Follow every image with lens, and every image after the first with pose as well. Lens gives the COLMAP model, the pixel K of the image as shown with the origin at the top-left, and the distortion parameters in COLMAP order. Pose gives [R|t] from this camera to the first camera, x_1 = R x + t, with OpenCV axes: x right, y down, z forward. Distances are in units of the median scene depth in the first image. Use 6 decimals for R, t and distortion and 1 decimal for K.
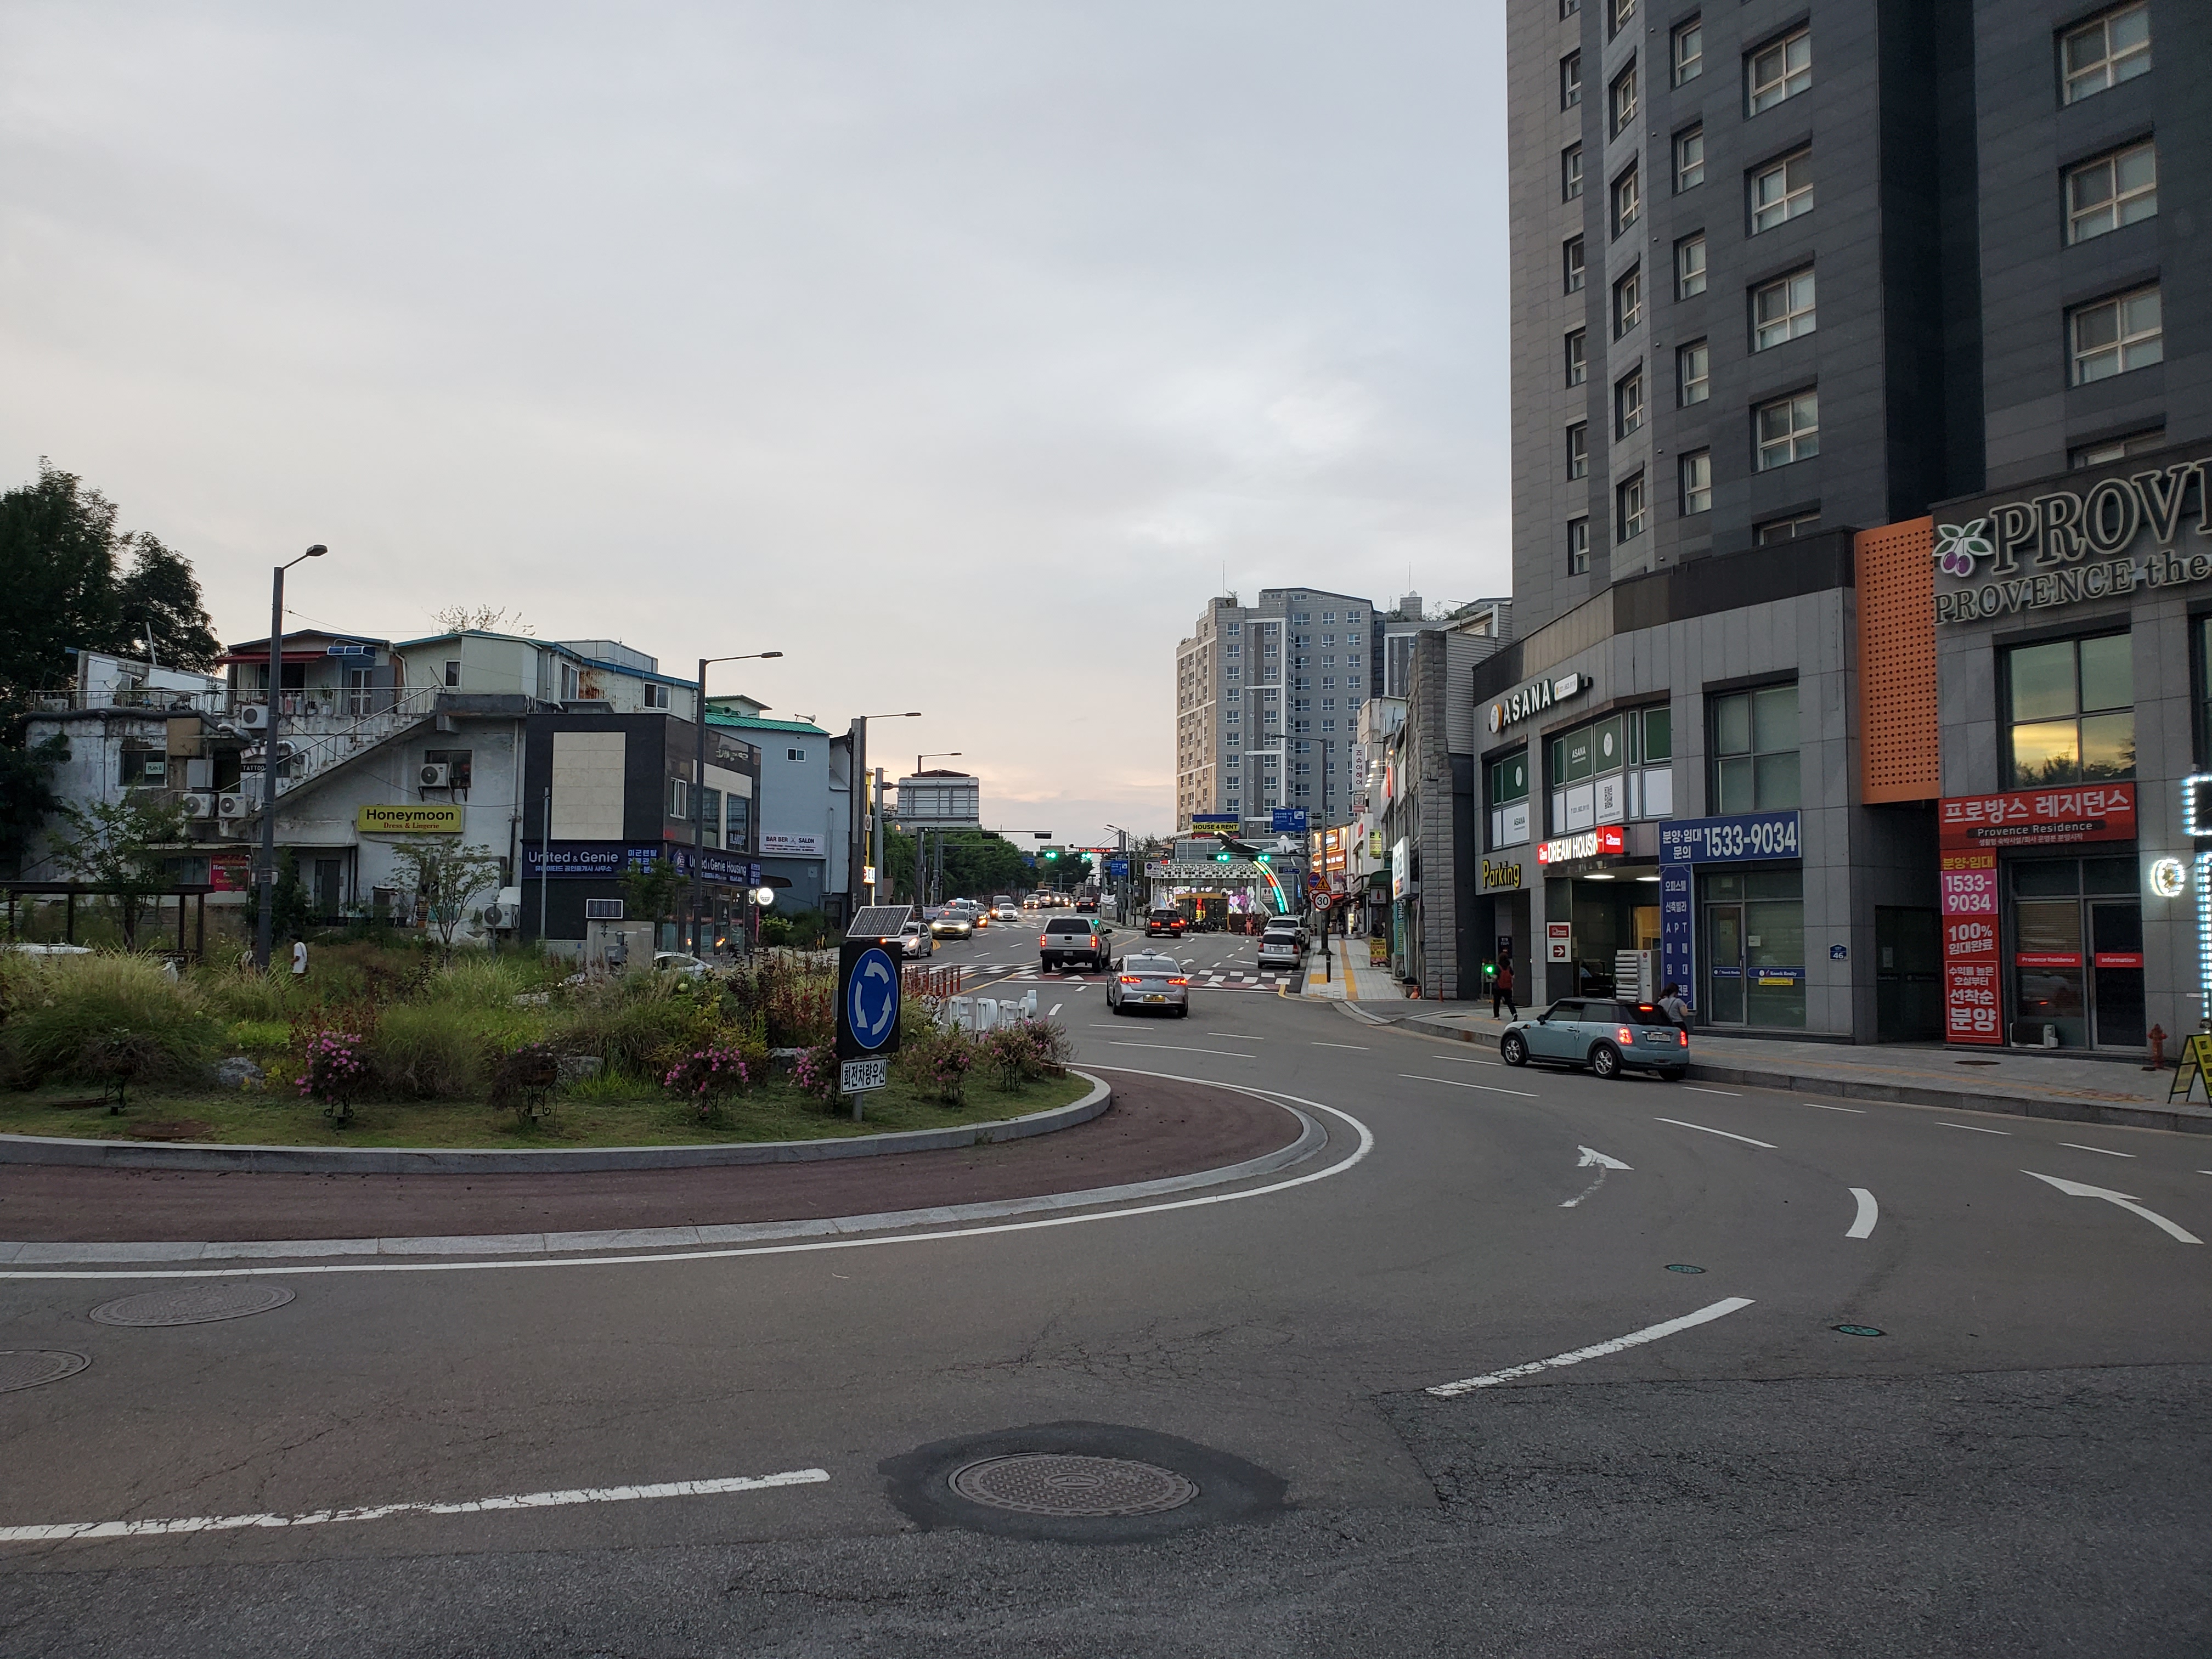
lens RADIAL K [[1707.6, 0, 1088.9], [0, 1707.6, 833.5], [0, 0, 1]] dist [0.033629, -0.040433]
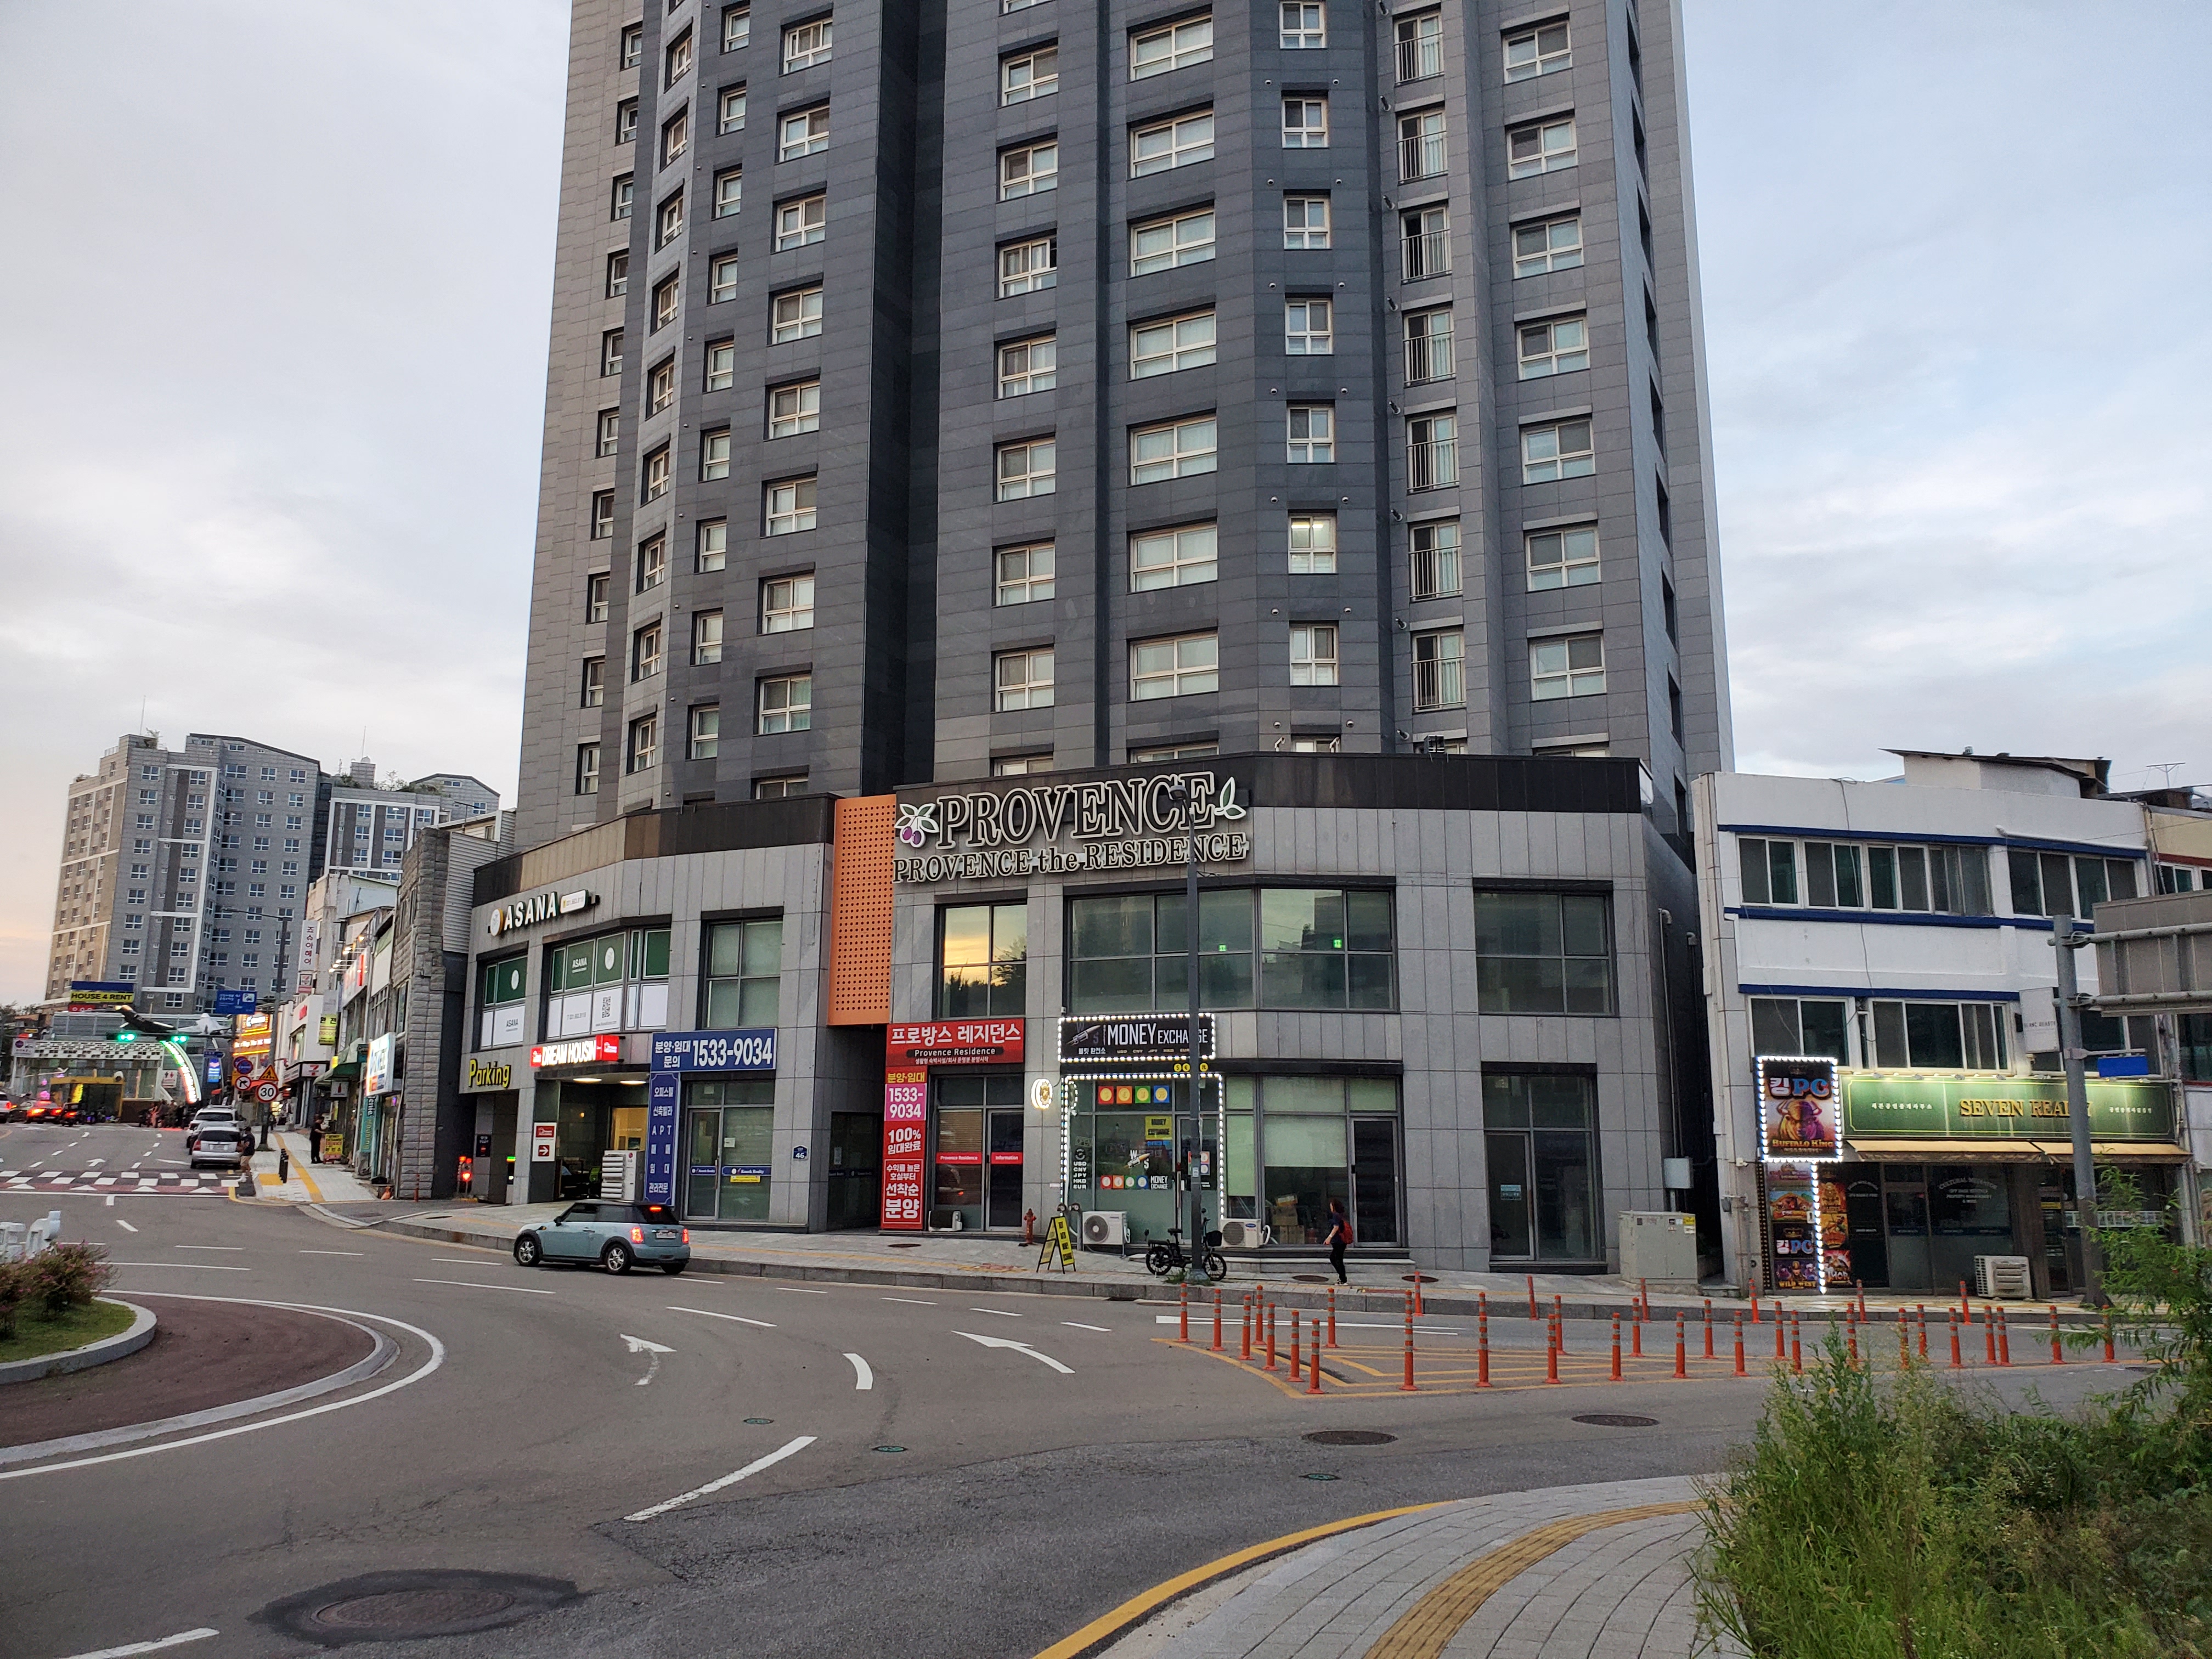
lens RADIAL K [[1707.6, 0, 1103.8], [0, 1707.6, 816.2], [0, 0, 1]] dist [0.033629, -0.040433]
pose [[0.819573, 0.104501, 0.563364, -0.080145], [-0.037900, 0.990961, -0.128682, -0.016795], [-0.571719, 0.084113, 0.816126, -0.093806]]
